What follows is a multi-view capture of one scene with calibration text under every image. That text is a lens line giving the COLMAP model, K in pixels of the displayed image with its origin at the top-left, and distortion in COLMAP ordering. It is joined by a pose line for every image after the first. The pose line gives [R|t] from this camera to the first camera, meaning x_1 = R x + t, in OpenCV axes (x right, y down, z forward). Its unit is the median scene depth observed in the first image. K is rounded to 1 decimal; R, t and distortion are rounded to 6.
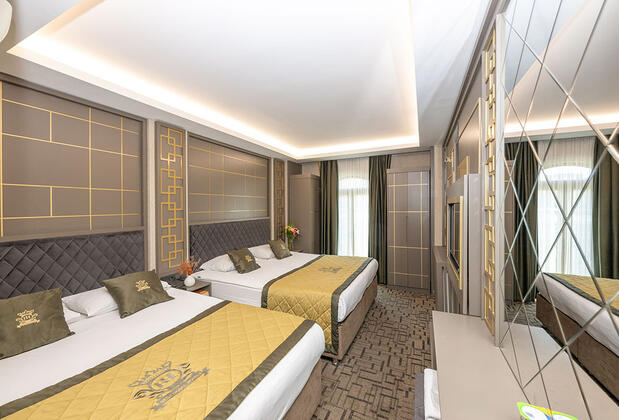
lens RADIAL K [[252.2, 0, 301.5], [0, 252.2, 209.4], [0, 0, 1]] dist [-0.001285, -0.000093]
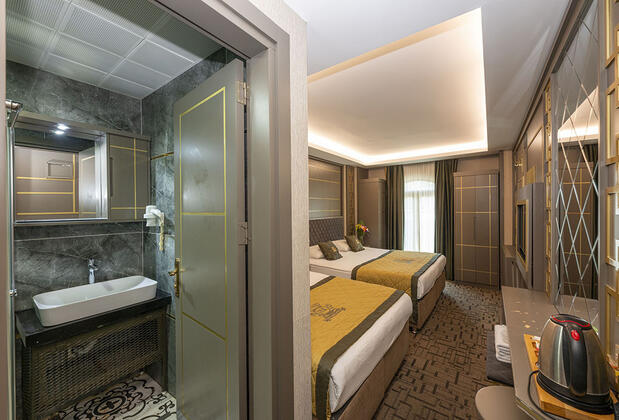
lens RADIAL K [[252.2, 0, 301.5], [0, 252.2, 209.4], [0, 0, 1]] dist [-0.001285, -0.000093]
pose [[0.981454, 0.002036, -0.191687, -0.104782], [-0.002580, 0.999993, -0.002593, 0.001872], [0.191681, 0.003039, 0.981453, -0.202355]]
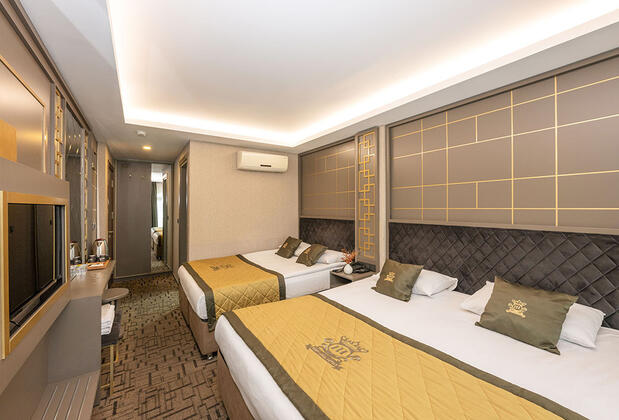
lens RADIAL K [[260.1, 0, 308.5], [0, 260.1, 200.0], [0, 0, 1]] dist [0.048541, -0.000016]
pose [[-0.513926, 0.007417, -0.857803, 0.445722], [0.012410, 0.999922, 0.001211, -0.020610], [0.857745, -0.010023, -0.513978, 0.999886]]
